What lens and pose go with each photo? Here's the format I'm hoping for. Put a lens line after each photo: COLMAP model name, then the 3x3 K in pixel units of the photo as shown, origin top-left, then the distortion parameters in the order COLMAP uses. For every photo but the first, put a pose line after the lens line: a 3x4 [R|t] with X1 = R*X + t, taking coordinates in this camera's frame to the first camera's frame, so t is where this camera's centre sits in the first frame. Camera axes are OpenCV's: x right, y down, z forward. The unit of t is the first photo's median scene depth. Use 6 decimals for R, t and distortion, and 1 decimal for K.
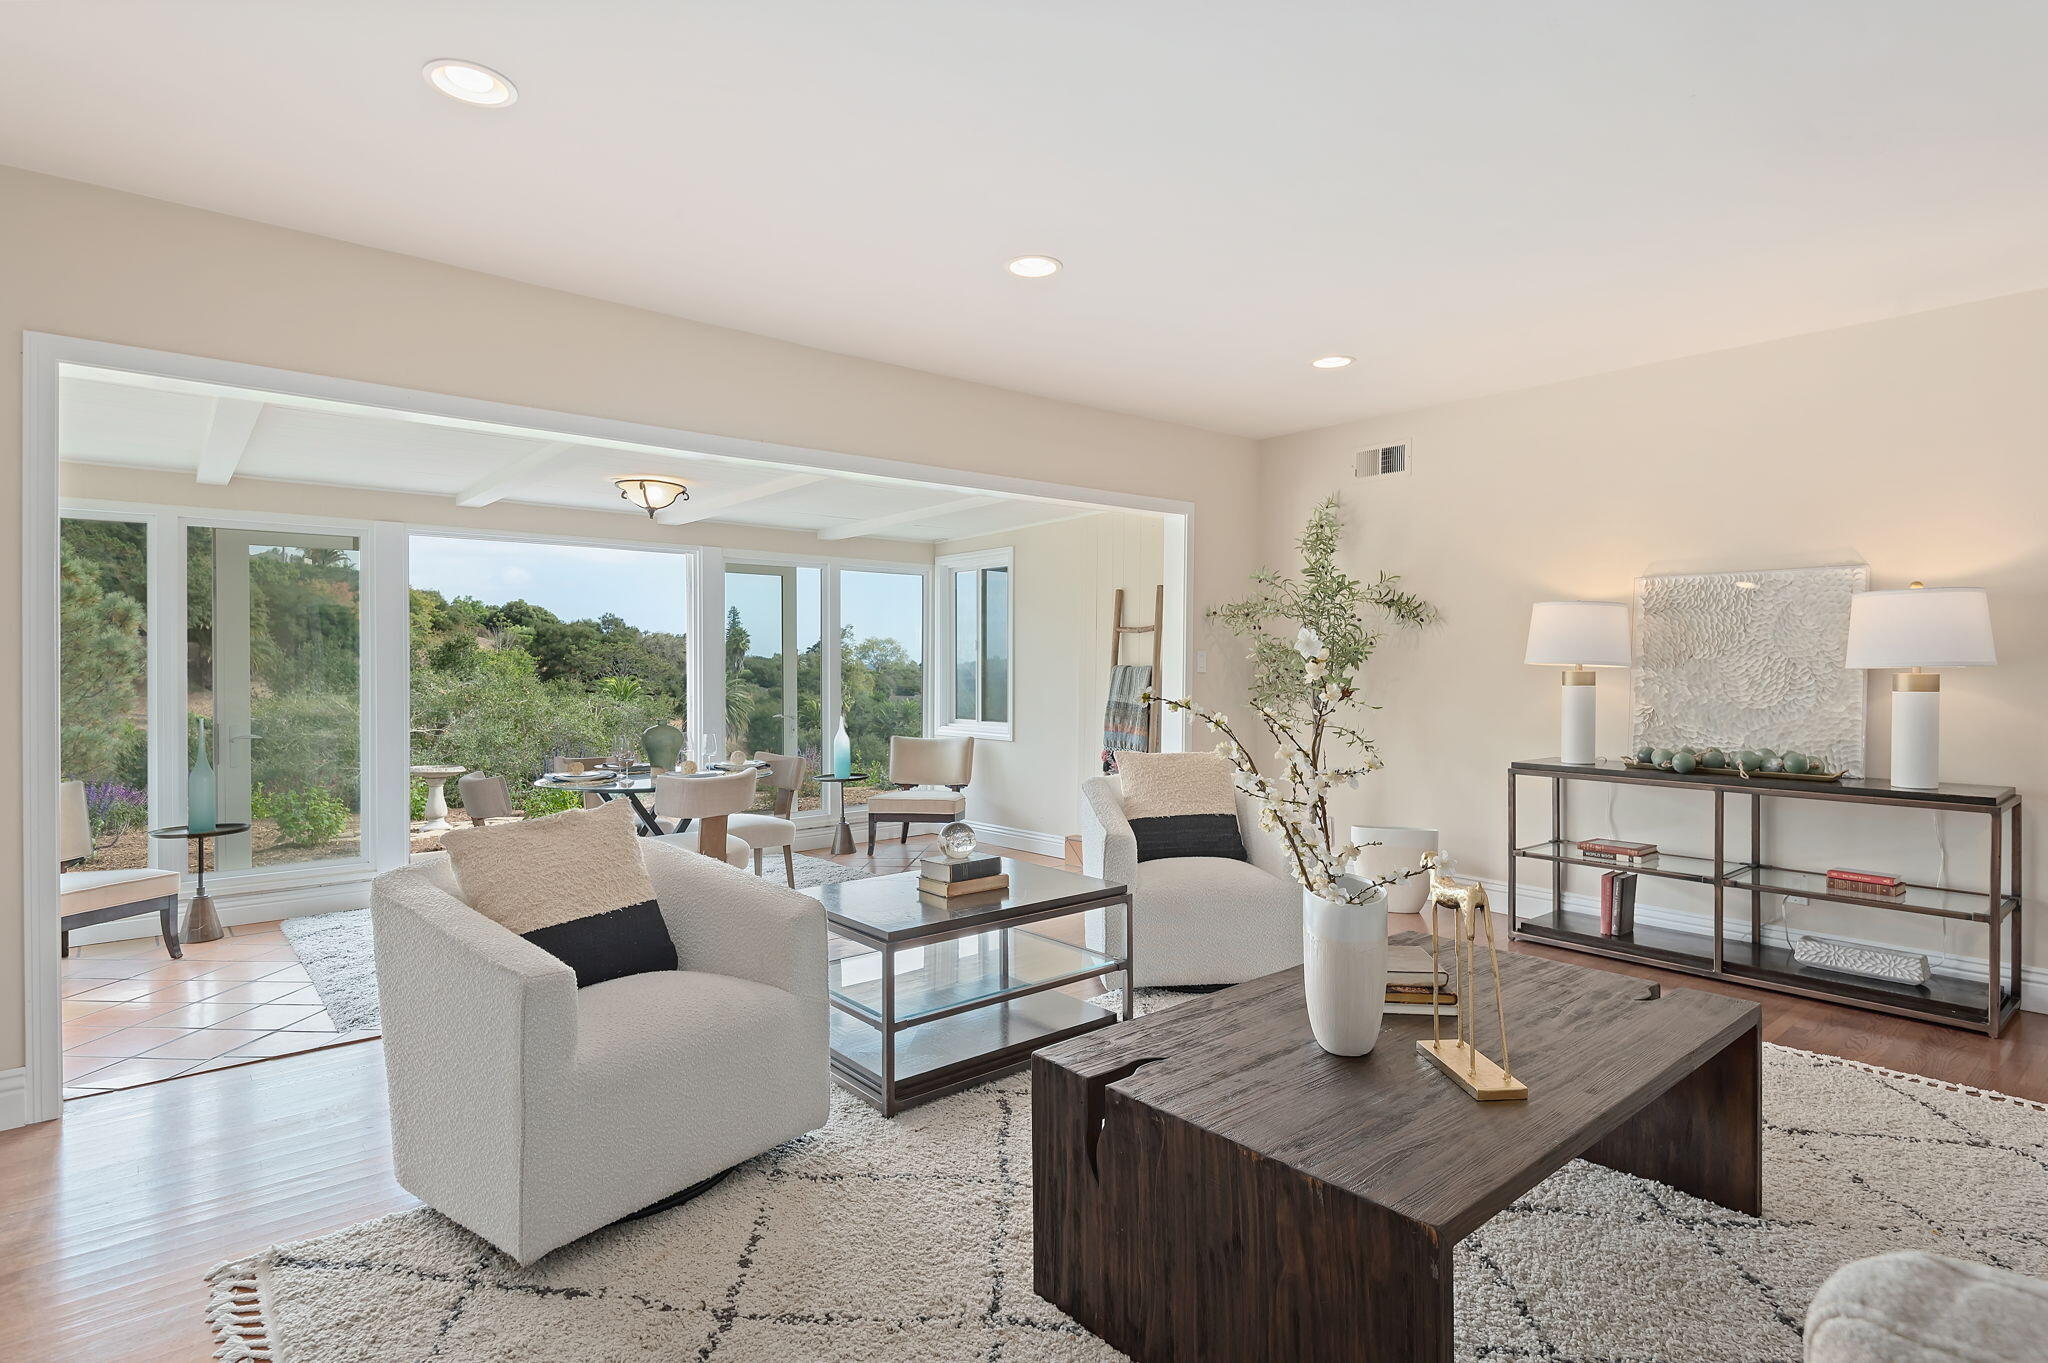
lens RADIAL K [[1028.7, 0, 1046.9], [0, 1028.7, 663.5], [0, 0, 1]] dist [0.008539, -0.000271]
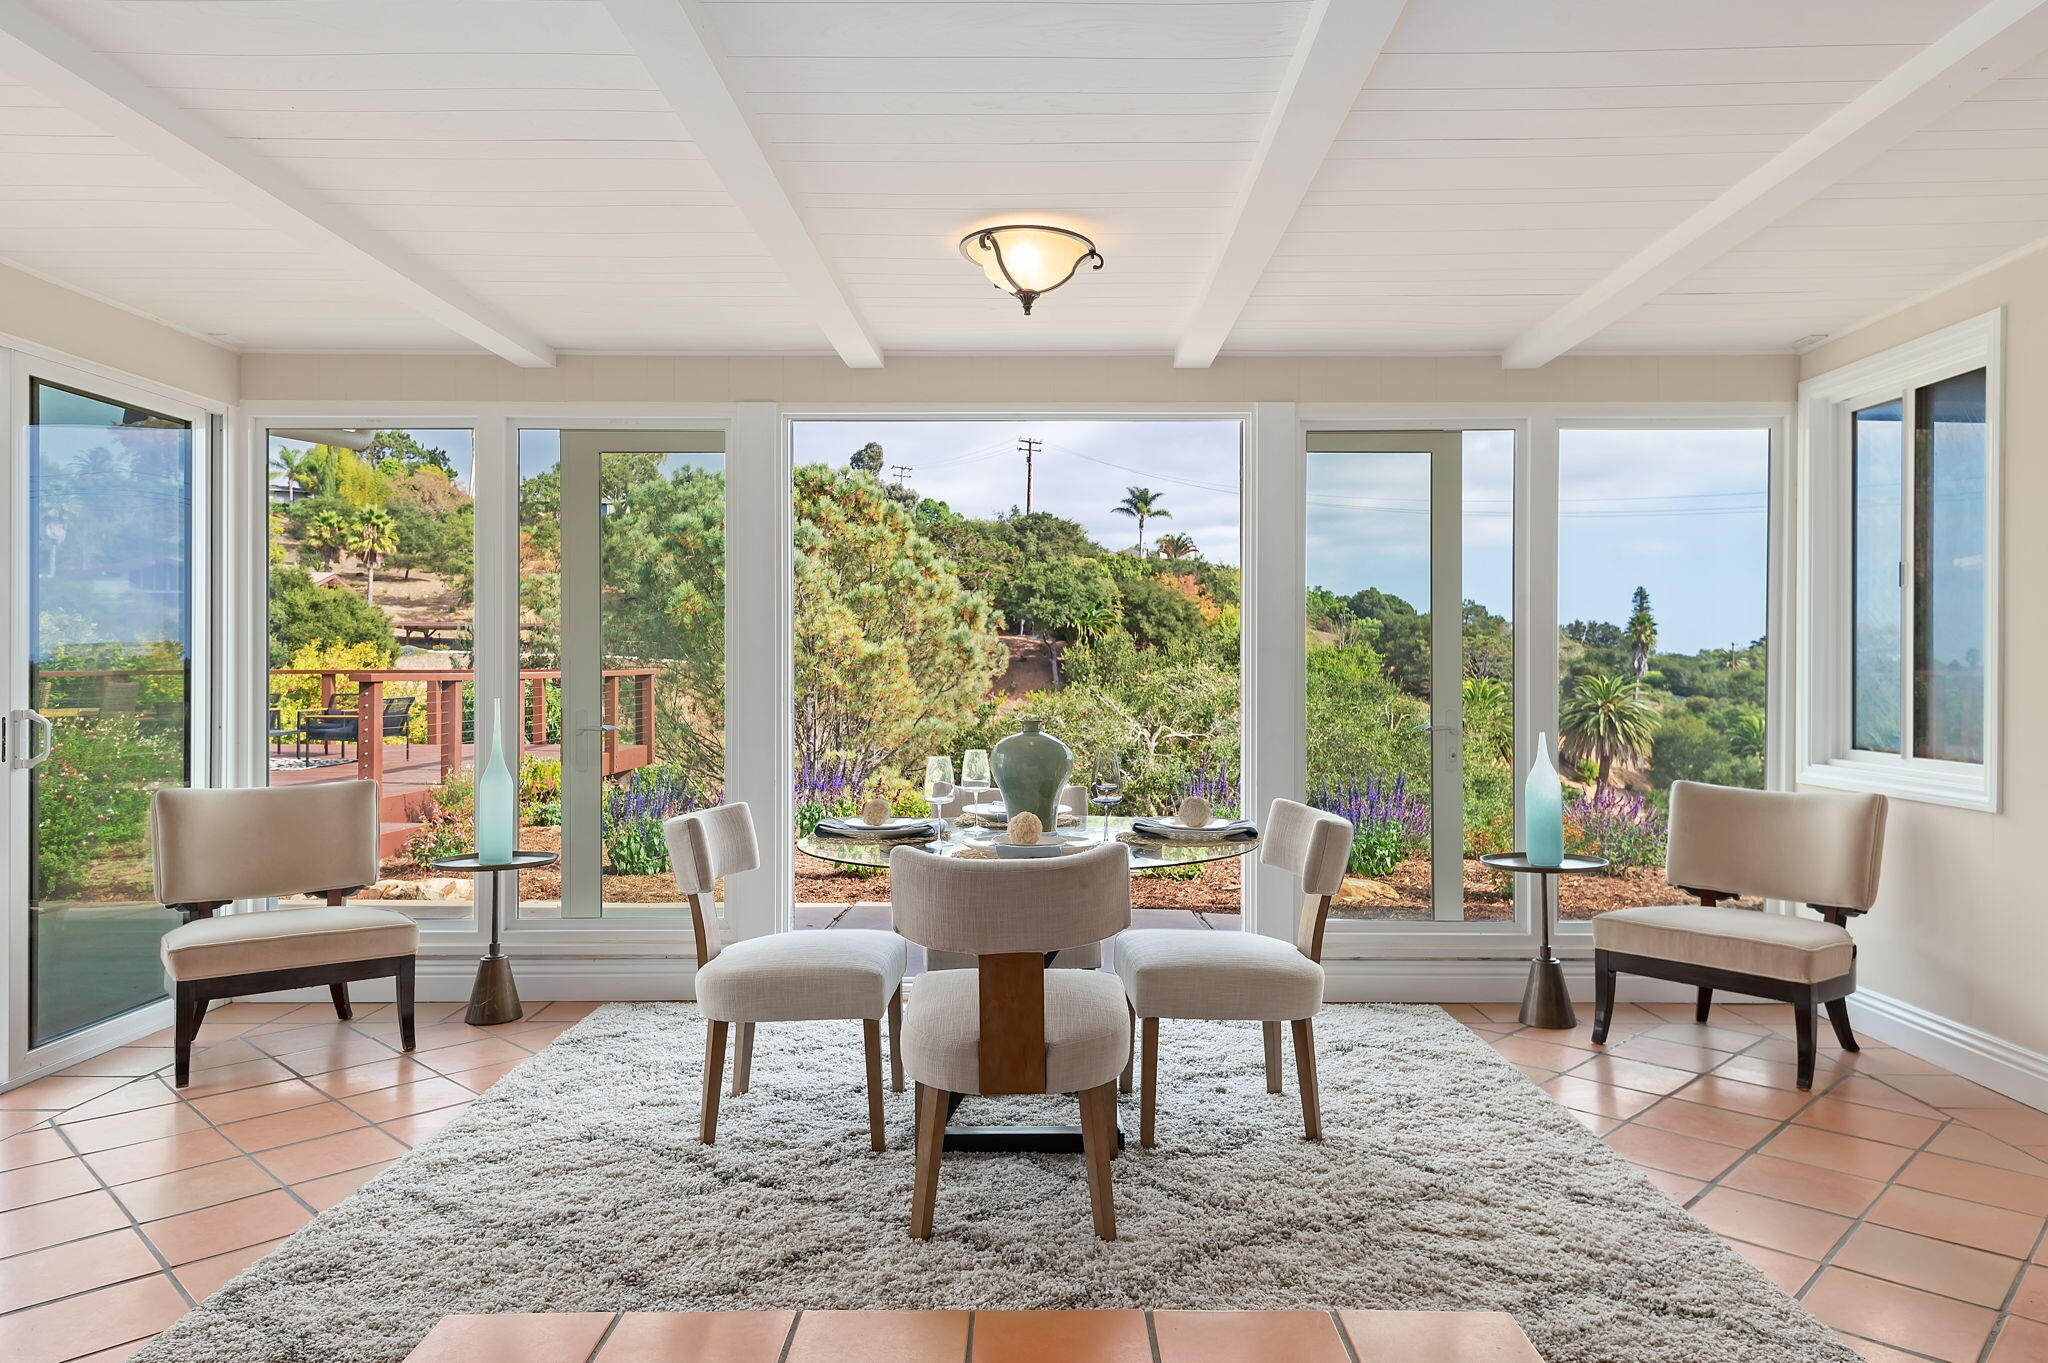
lens RADIAL K [[1304.1, 0, 1034.0], [0, 1304.1, 674.8], [0, 0, 1]] dist [0.020855, -0.001023]
pose [[0.745429, 0.005751, -0.666560, 0.025077], [-0.000158, 0.999964, 0.008450, 0.018891], [0.666585, -0.006193, 0.745403, 0.380195]]
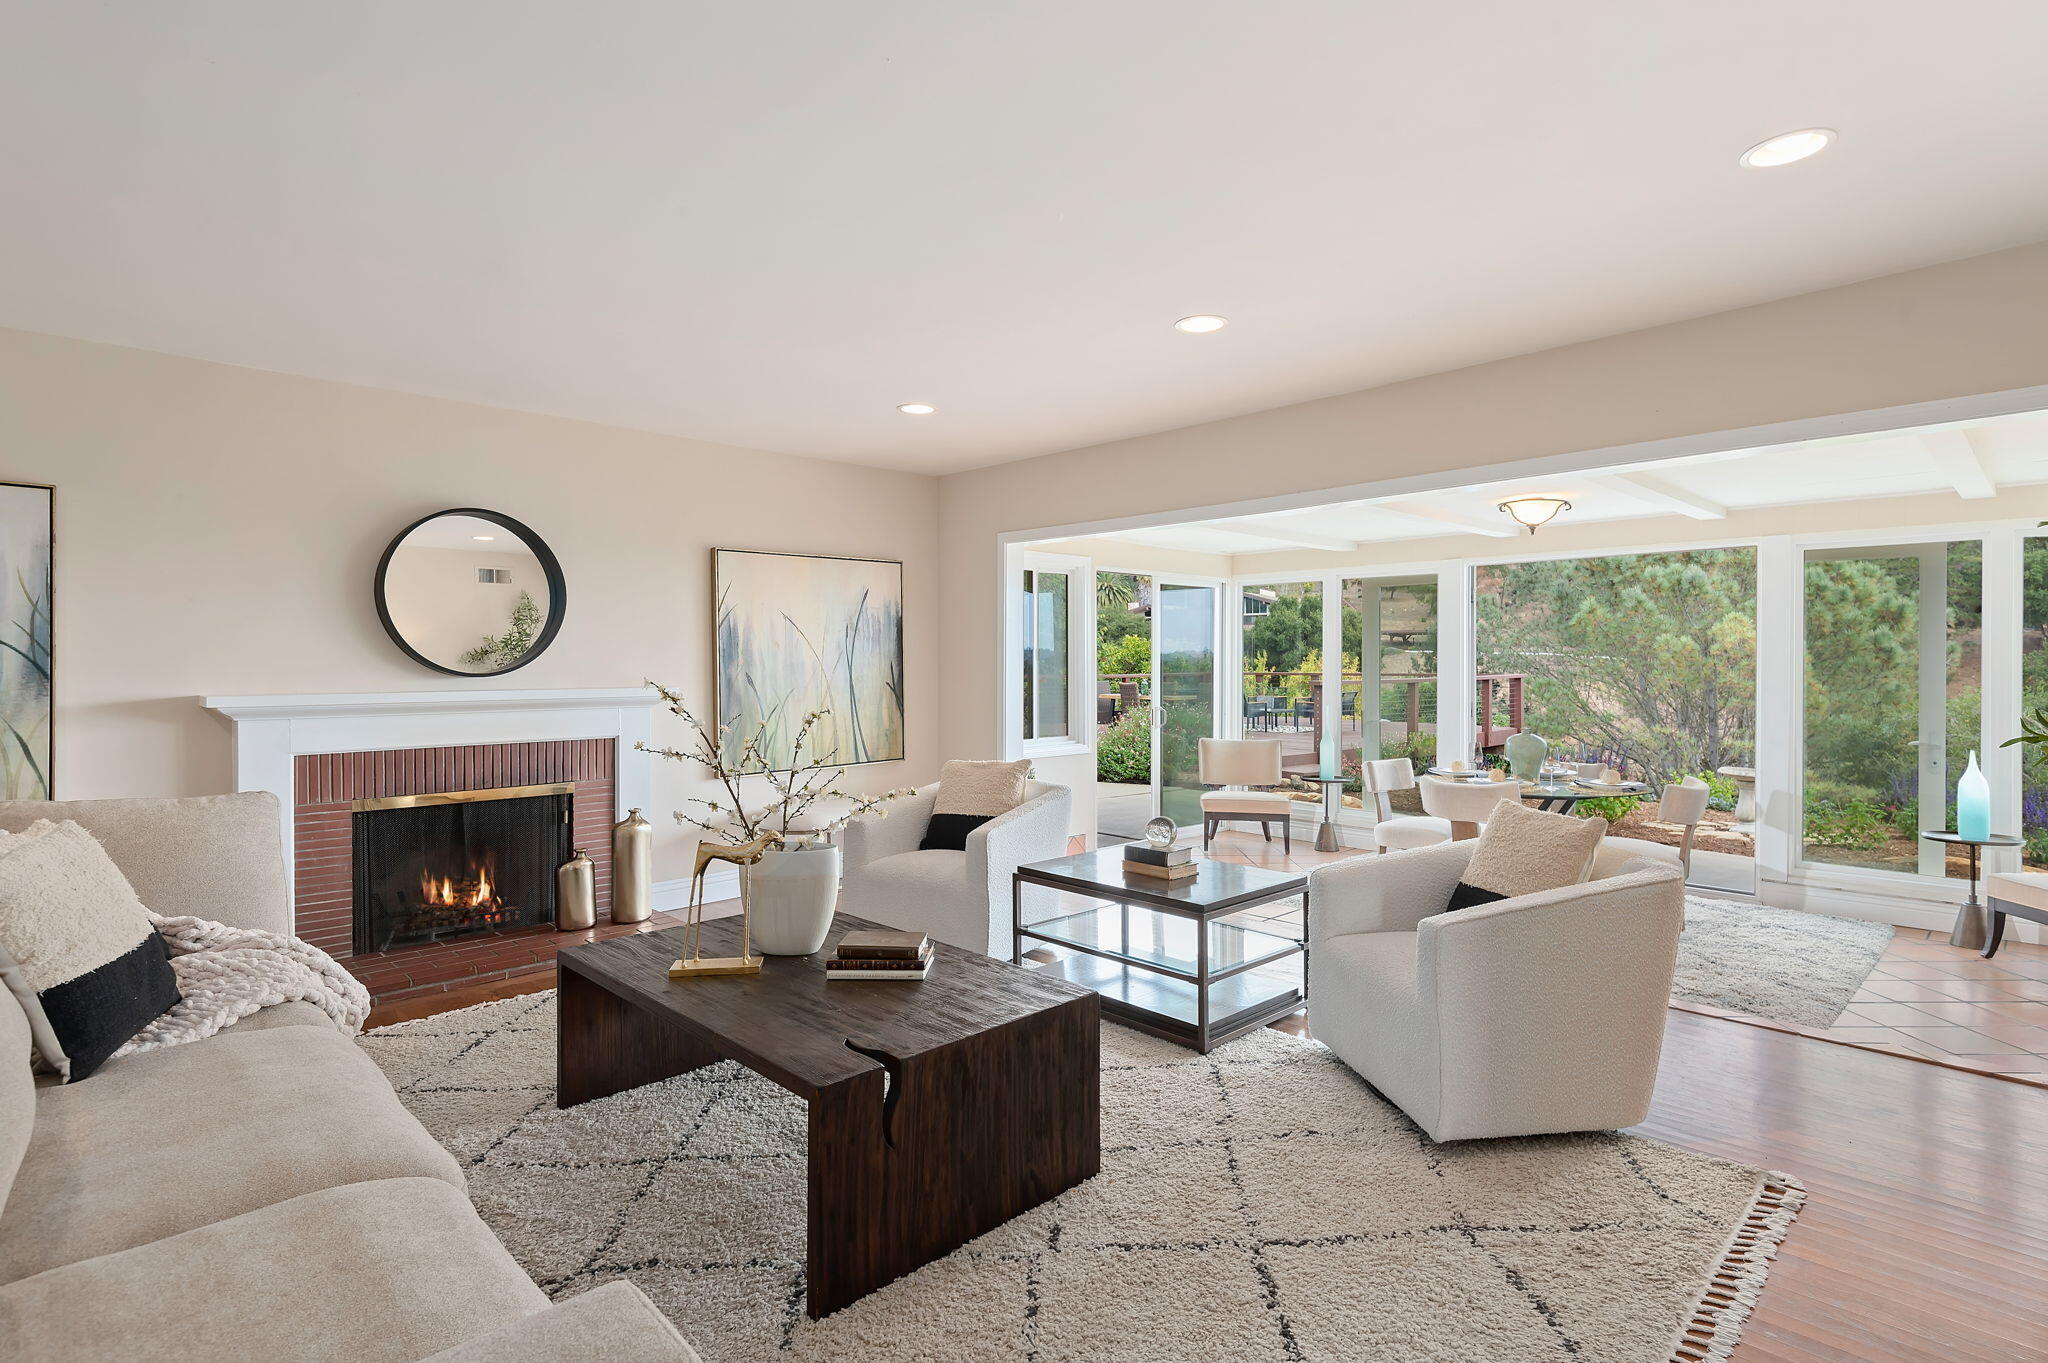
lens RADIAL K [[1028.7, 0, 1046.9], [0, 1028.7, 663.5], [0, 0, 1]] dist [0.008539, -0.000271]
pose [[0.063806, 0.004962, -0.997950, 0.442866], [0.002617, 0.999983, 0.005139, -0.012704], [0.997959, -0.002939, 0.063792, 0.315928]]
